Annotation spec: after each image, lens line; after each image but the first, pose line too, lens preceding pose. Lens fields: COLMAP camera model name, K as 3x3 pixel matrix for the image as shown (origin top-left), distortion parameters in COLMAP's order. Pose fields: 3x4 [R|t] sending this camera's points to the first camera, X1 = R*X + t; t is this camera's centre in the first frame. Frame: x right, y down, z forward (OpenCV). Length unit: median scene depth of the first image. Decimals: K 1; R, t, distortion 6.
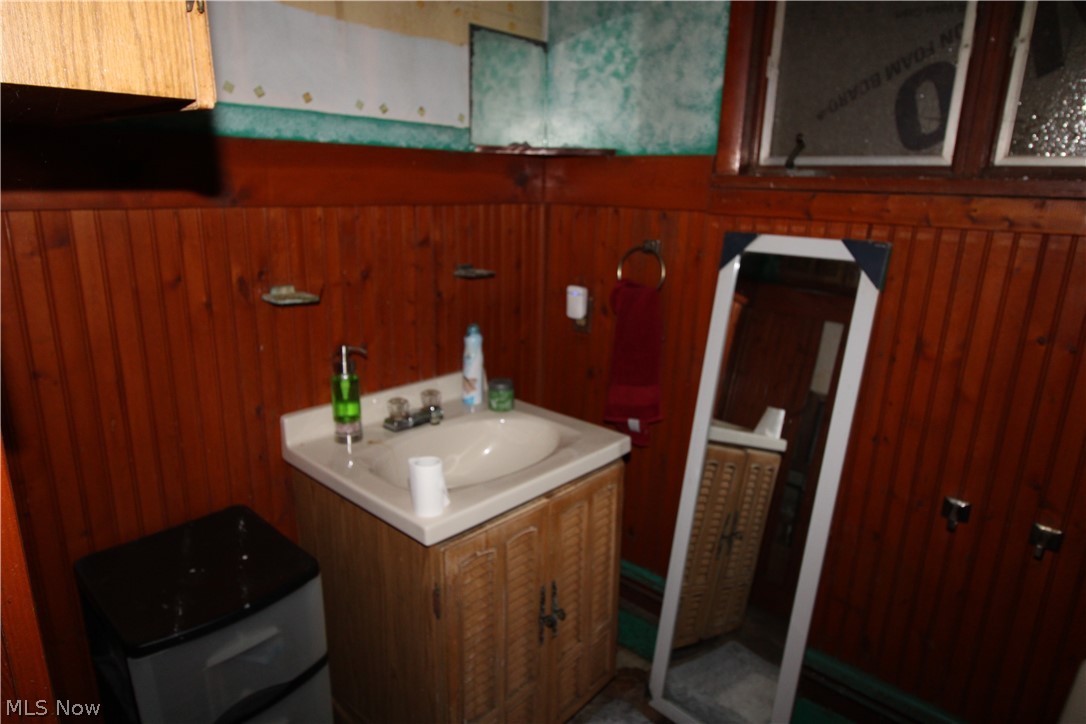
lens RADIAL K [[651.5, 0, 542.9], [0, 651.5, 360.7], [0, 0, 1]] dist [0.006502, -0.003526]
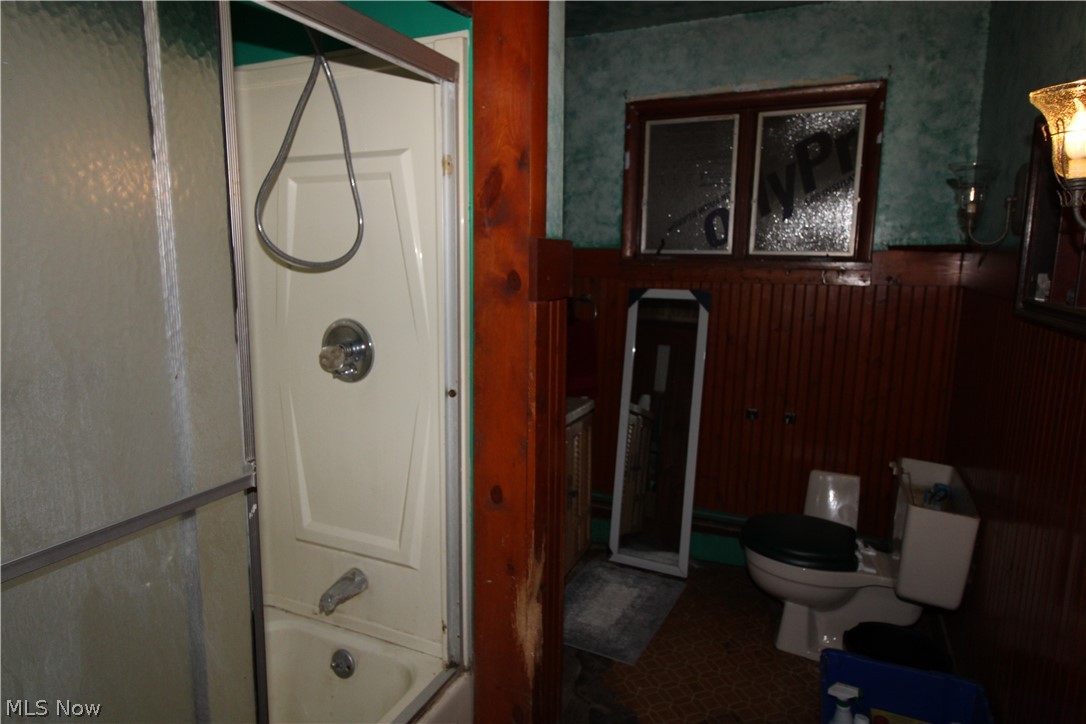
lens RADIAL K [[651.5, 0, 541.8], [0, 651.5, 363.0], [0, 0, 1]] dist [0.006502, -0.003526]
pose [[0.955597, -0.049163, 0.290546, -0.552792], [0.082286, 0.991282, -0.102904, 0.202345], [-0.282953, 0.122243, 0.951312, -0.739559]]
